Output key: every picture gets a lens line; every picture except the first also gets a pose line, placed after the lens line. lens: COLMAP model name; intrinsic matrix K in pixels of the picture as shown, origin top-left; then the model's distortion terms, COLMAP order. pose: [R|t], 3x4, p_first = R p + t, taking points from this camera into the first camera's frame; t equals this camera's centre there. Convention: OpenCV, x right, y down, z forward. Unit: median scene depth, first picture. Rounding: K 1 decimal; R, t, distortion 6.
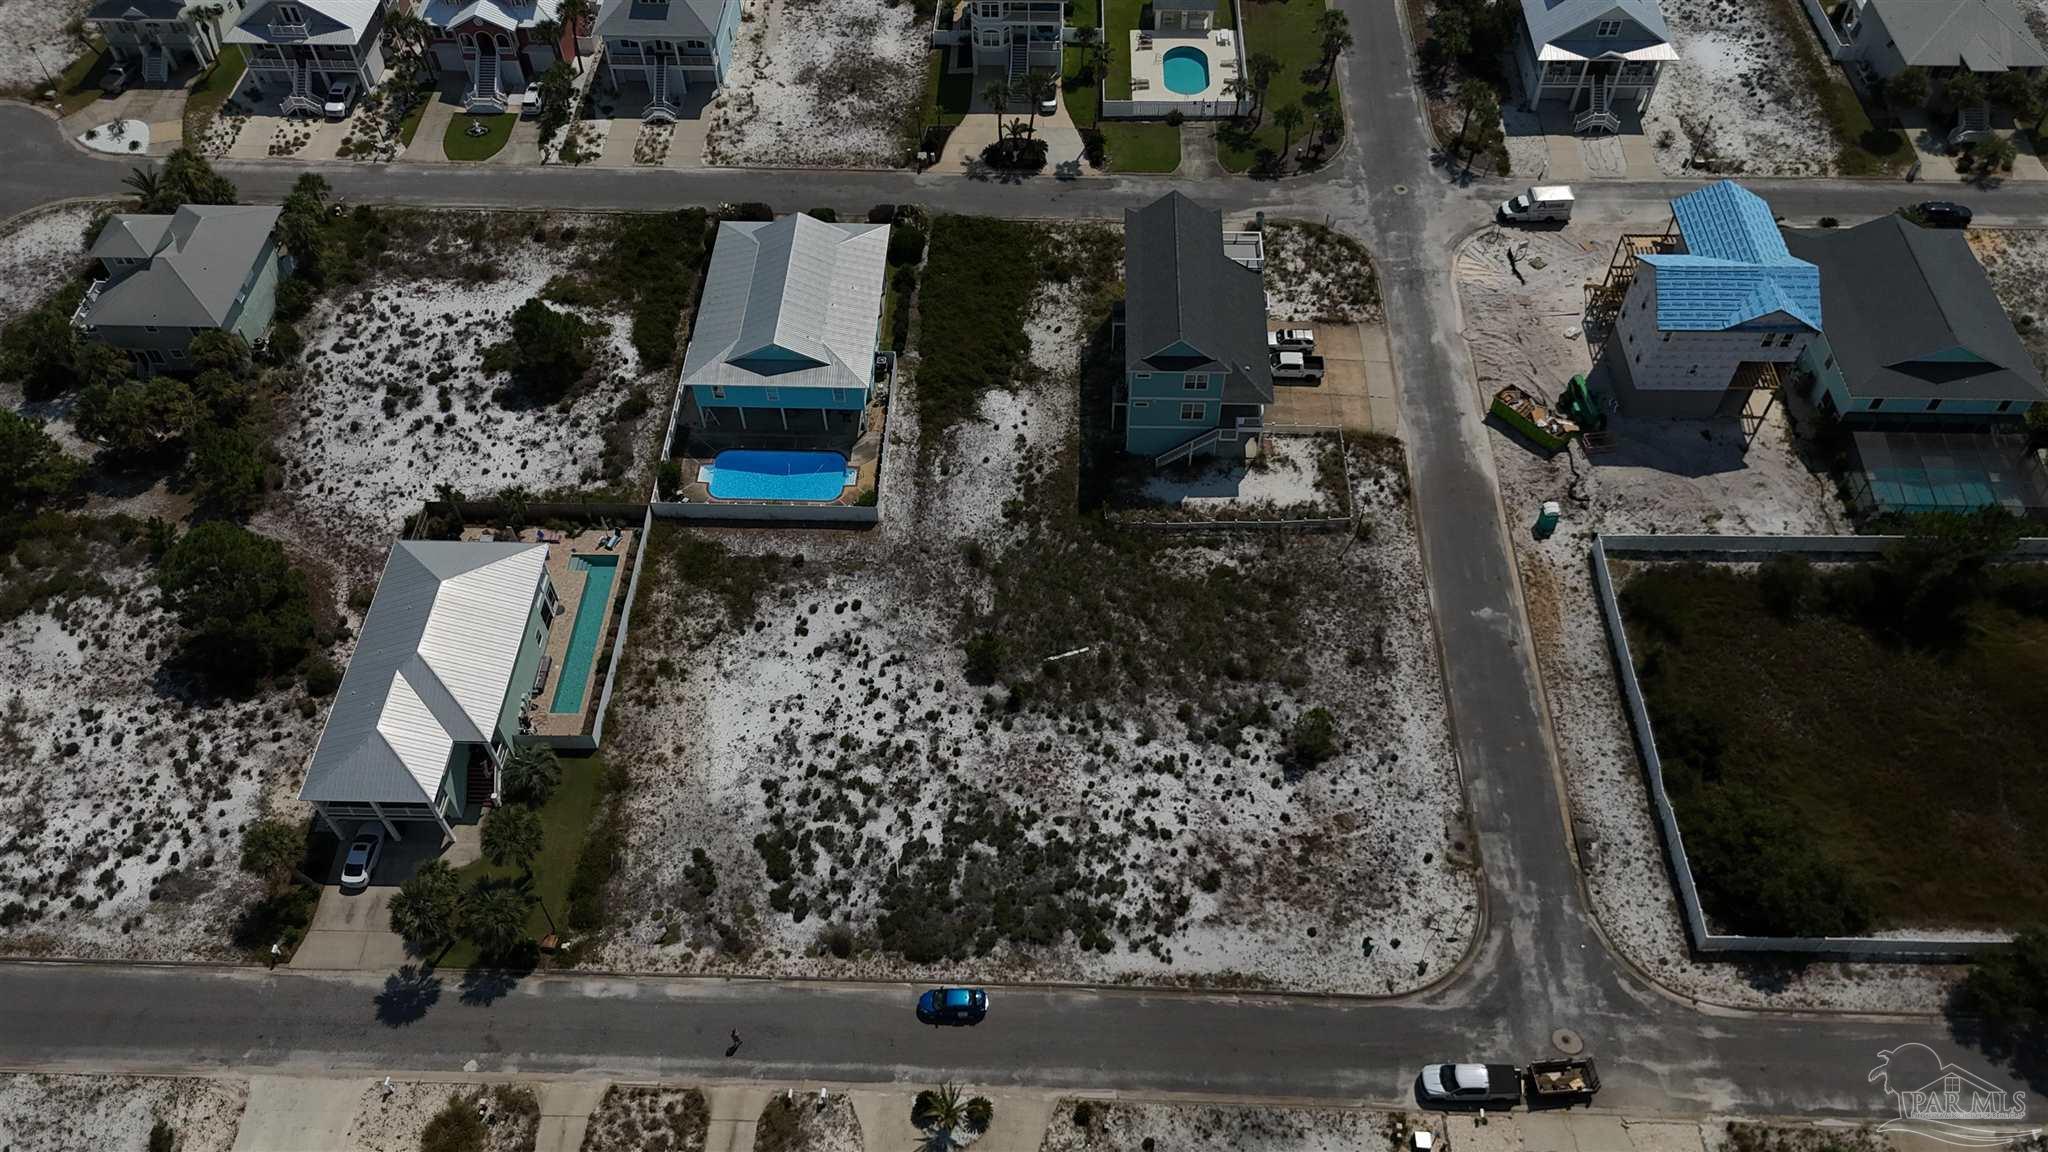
lens RADIAL K [[1513.6, 0, 1018.1], [0, 1513.6, 576.8], [0, 0, 1]] dist [0.079954, -0.083947]
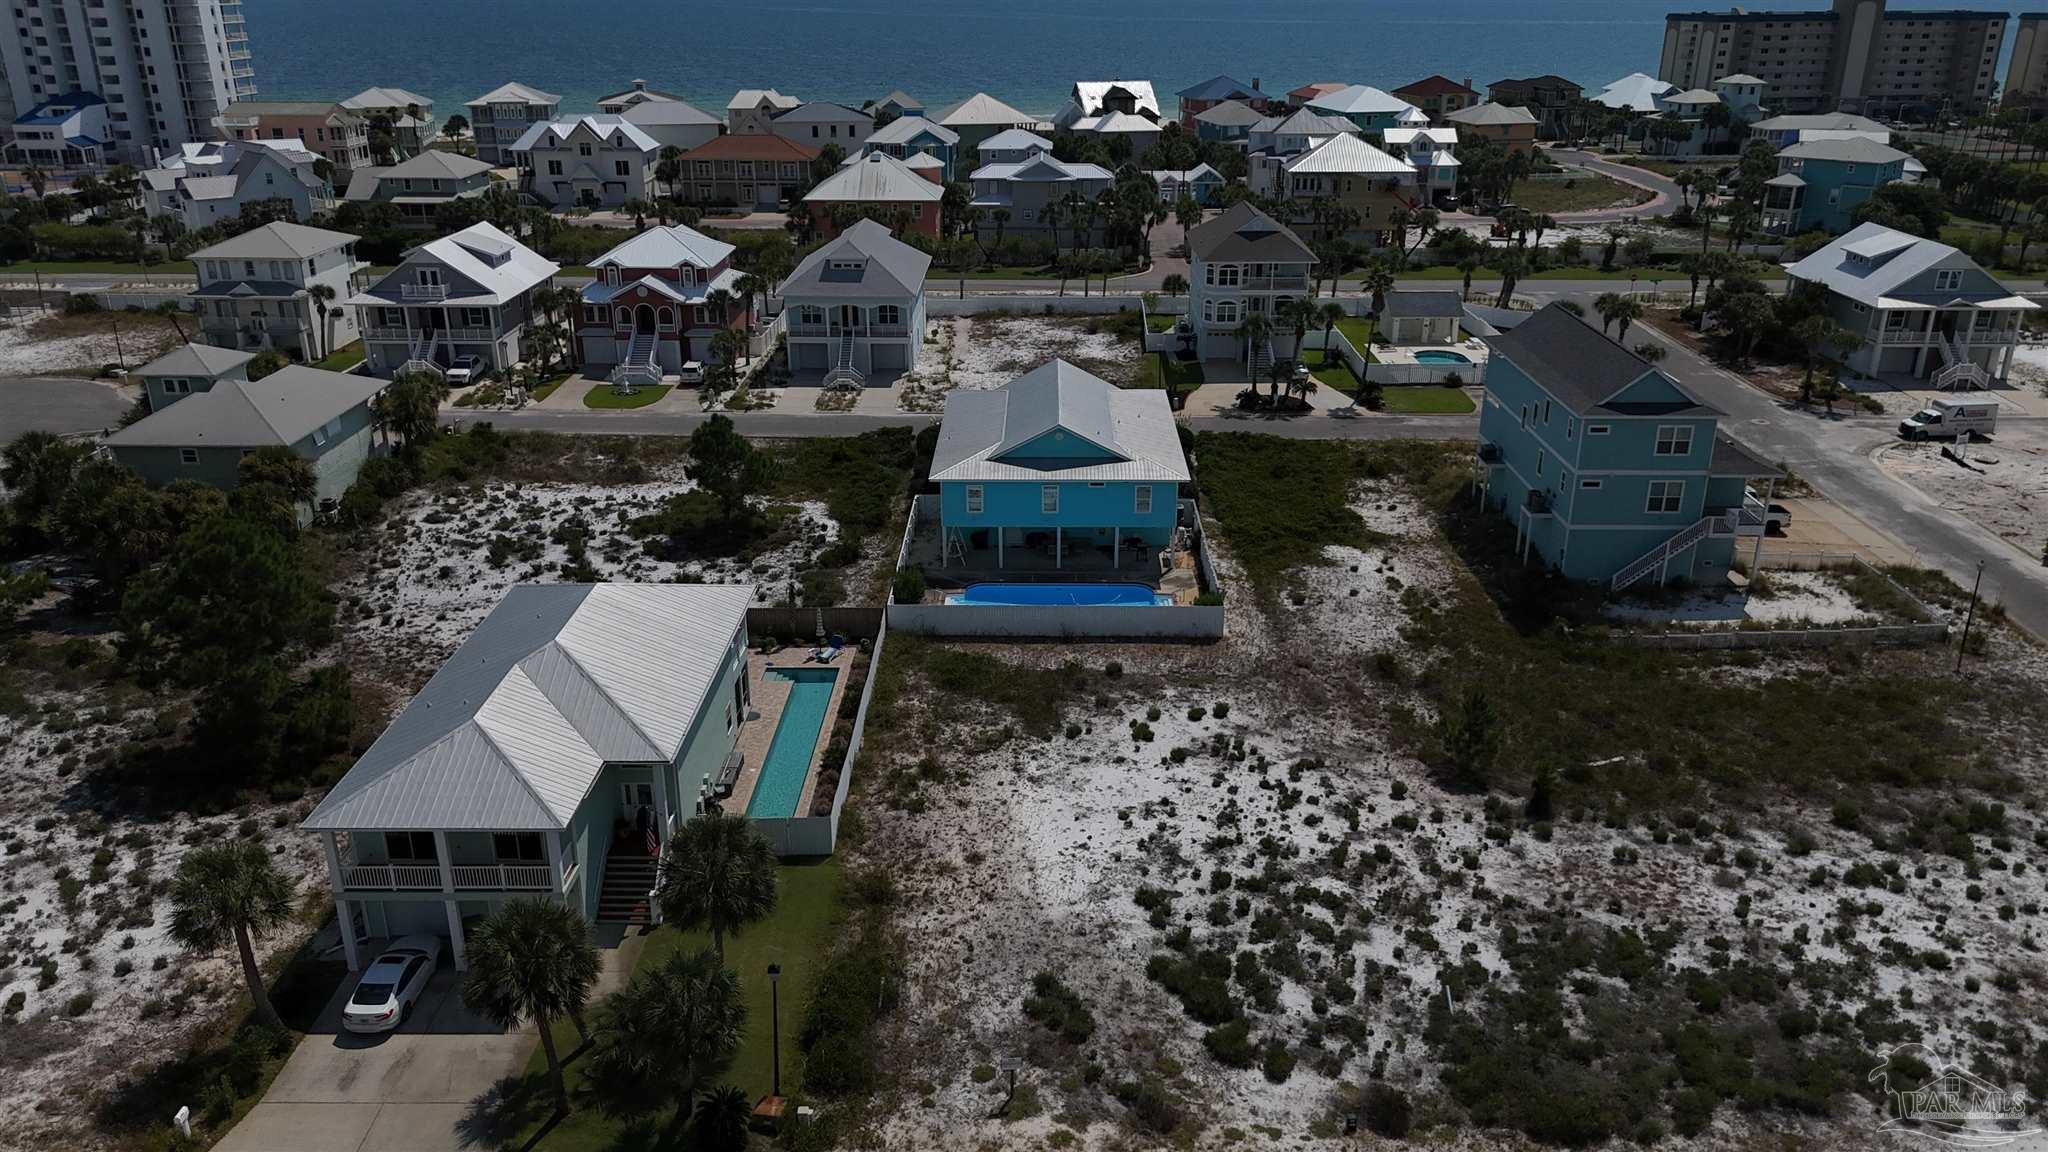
lens RADIAL K [[1513.6, 0, 1019.9], [0, 1513.6, 569.0], [0, 0, 1]] dist [0.079954, -0.083947]
pose [[0.999762, 0.004675, 0.021321, -0.219917], [0.006743, 0.862870, -0.505382, 0.306455], [-0.020760, 0.505405, 0.862633, 0.464283]]
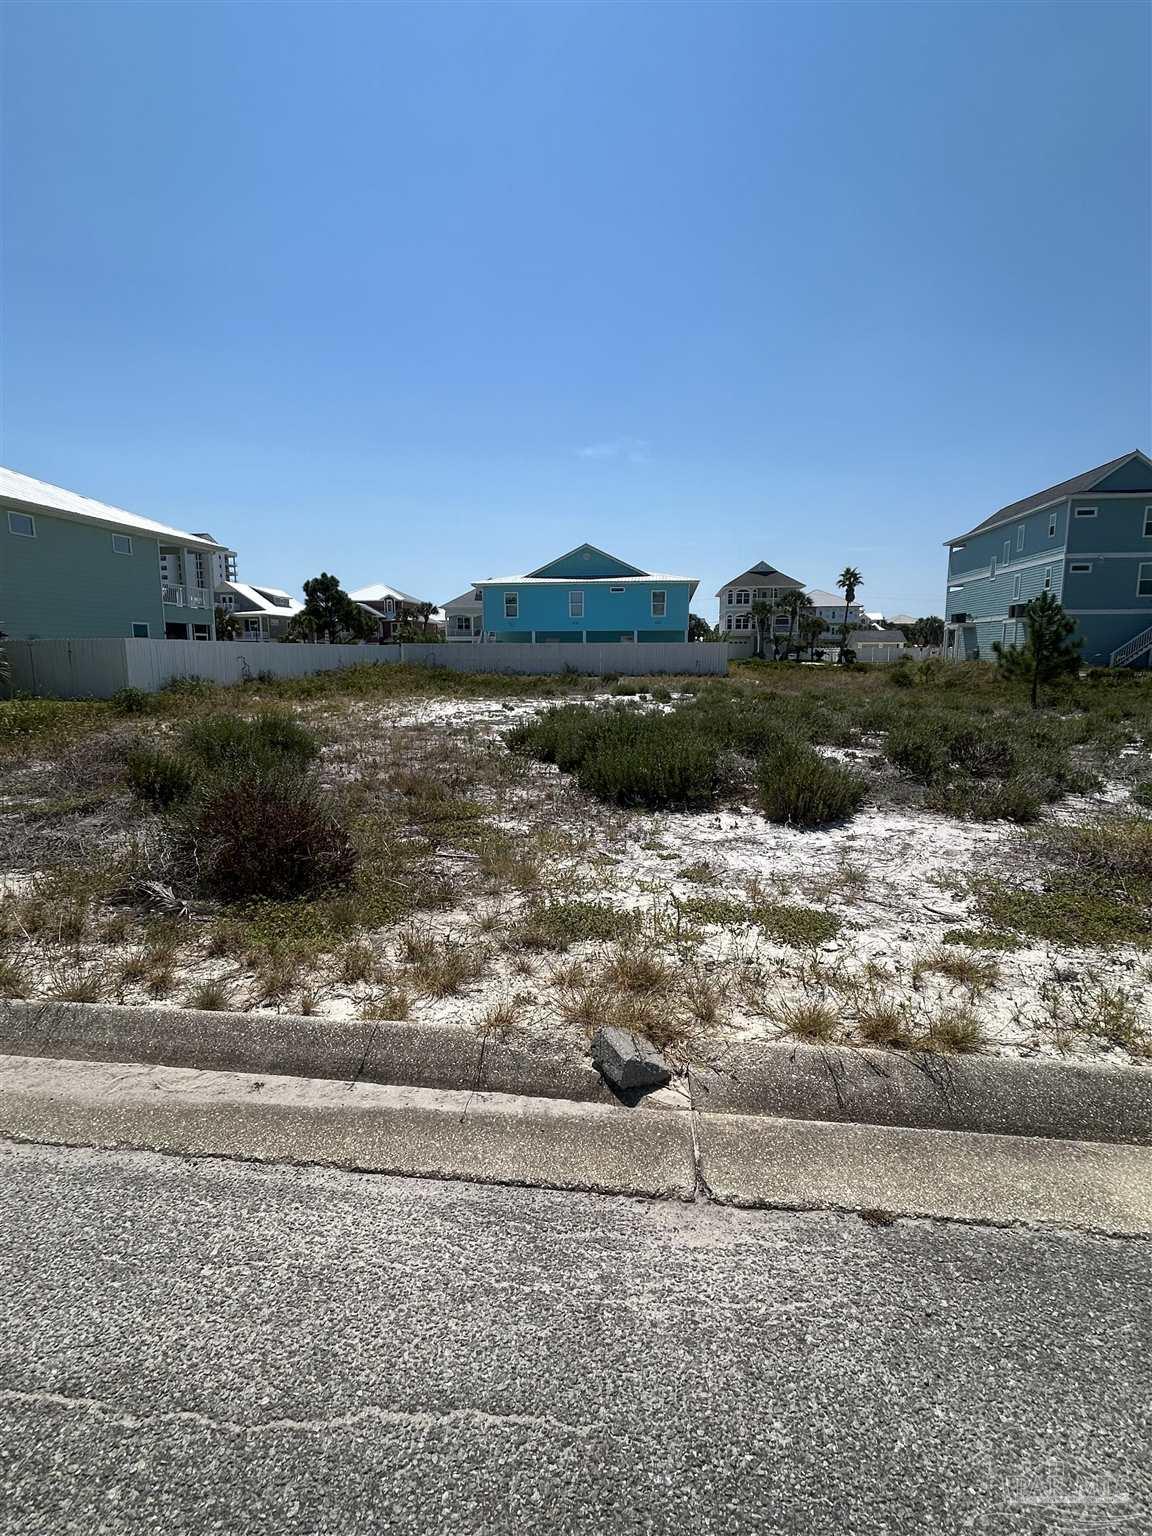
lens RADIAL K [[747.1, 0, 577.6], [0, 747.1, 776.9], [0, 0, 1]] dist [0.000181, -0.000590]
pose [[0.996628, 0.025626, -0.077942, -0.146984], [-0.071271, 0.741015, -0.667696, 0.247725], [0.040646, 0.671000, 0.740343, 0.879596]]
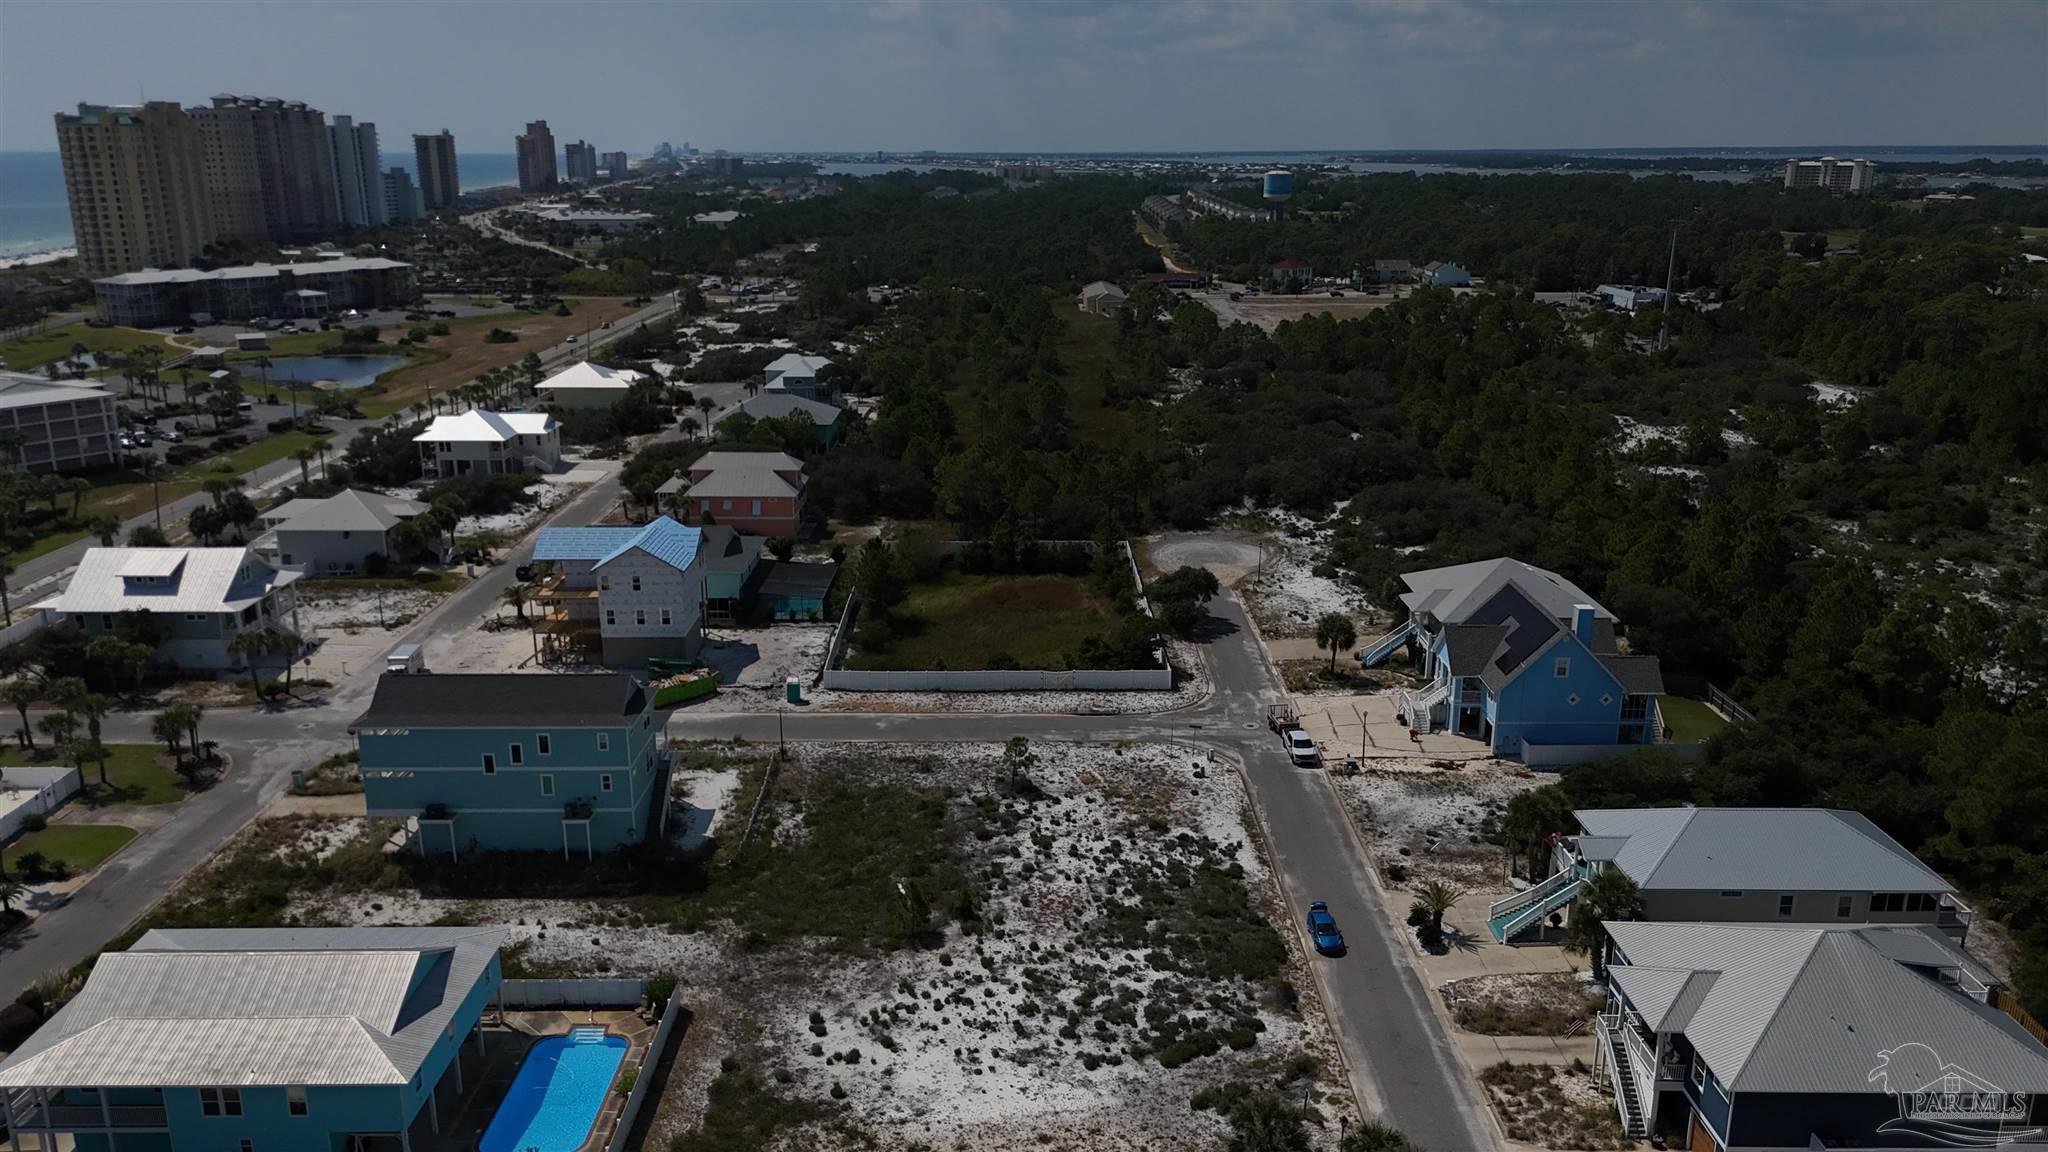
lens RADIAL K [[1513.6, 0, 1020.2], [0, 1513.6, 575.1], [0, 0, 1]] dist [0.079954, -0.083947]
pose [[-0.033247, -0.256889, 0.965869, -0.862802], [0.783517, 0.593266, 0.184759, -0.191019], [-0.620480, 0.762917, 0.181553, 0.672275]]
